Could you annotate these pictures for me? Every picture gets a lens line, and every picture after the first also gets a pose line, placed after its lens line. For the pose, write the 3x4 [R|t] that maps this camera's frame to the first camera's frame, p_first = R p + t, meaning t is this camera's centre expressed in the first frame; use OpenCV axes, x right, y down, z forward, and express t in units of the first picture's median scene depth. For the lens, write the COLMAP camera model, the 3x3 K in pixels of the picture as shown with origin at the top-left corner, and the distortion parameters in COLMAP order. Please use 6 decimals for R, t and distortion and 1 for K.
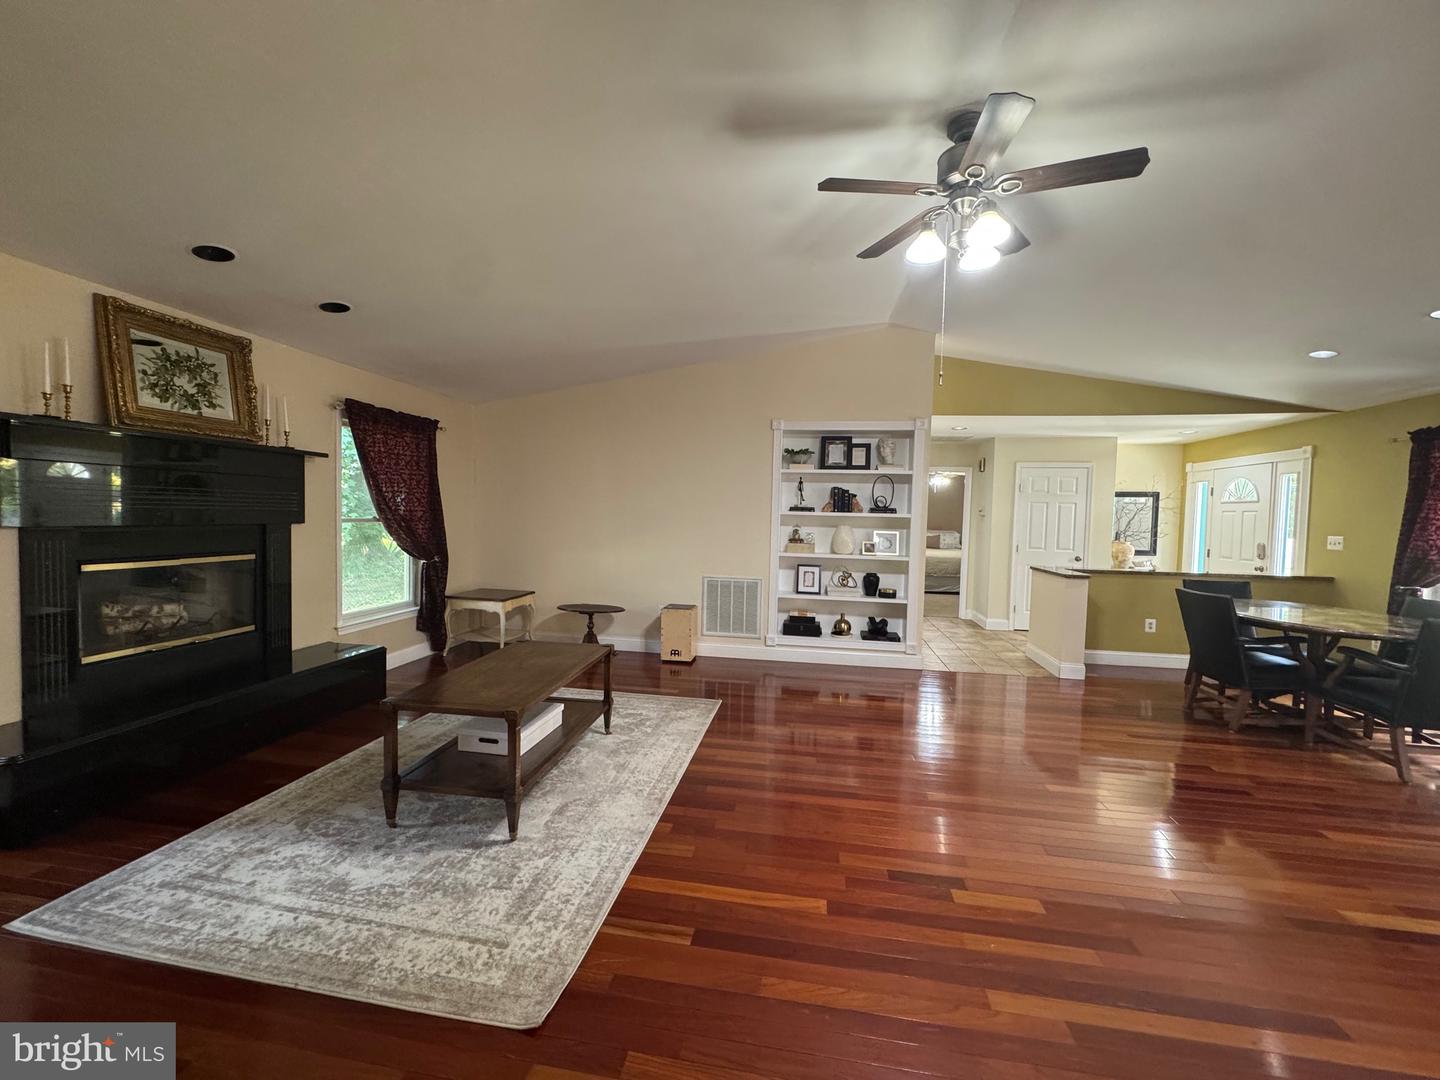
lens RADIAL K [[575.2, 0, 721.5], [0, 575.2, 538.8], [0, 0, 1]] dist [-0.004653, -0.000409]
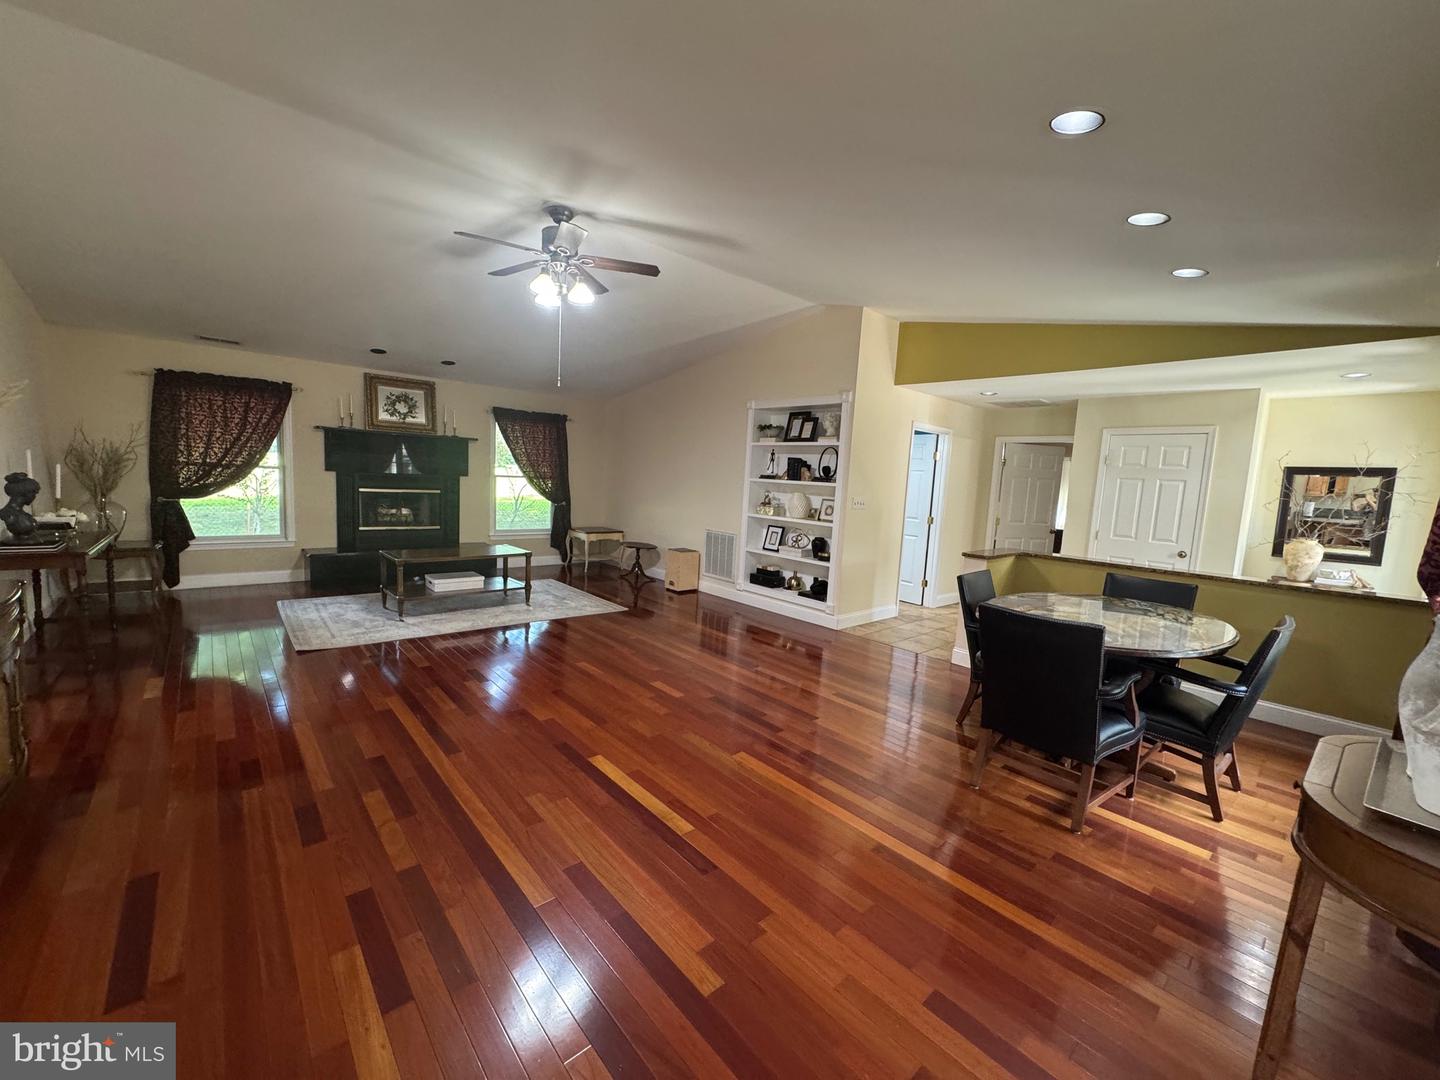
lens RADIAL K [[575.2, 0, 722.5], [0, 575.2, 538.6], [0, 0, 1]] dist [-0.004653, -0.000409]
pose [[0.779331, 0.087103, -0.620529, 0.809296], [-0.062242, 0.996155, 0.061659, 0.006825], [0.623514, -0.009429, 0.781756, 0.035825]]
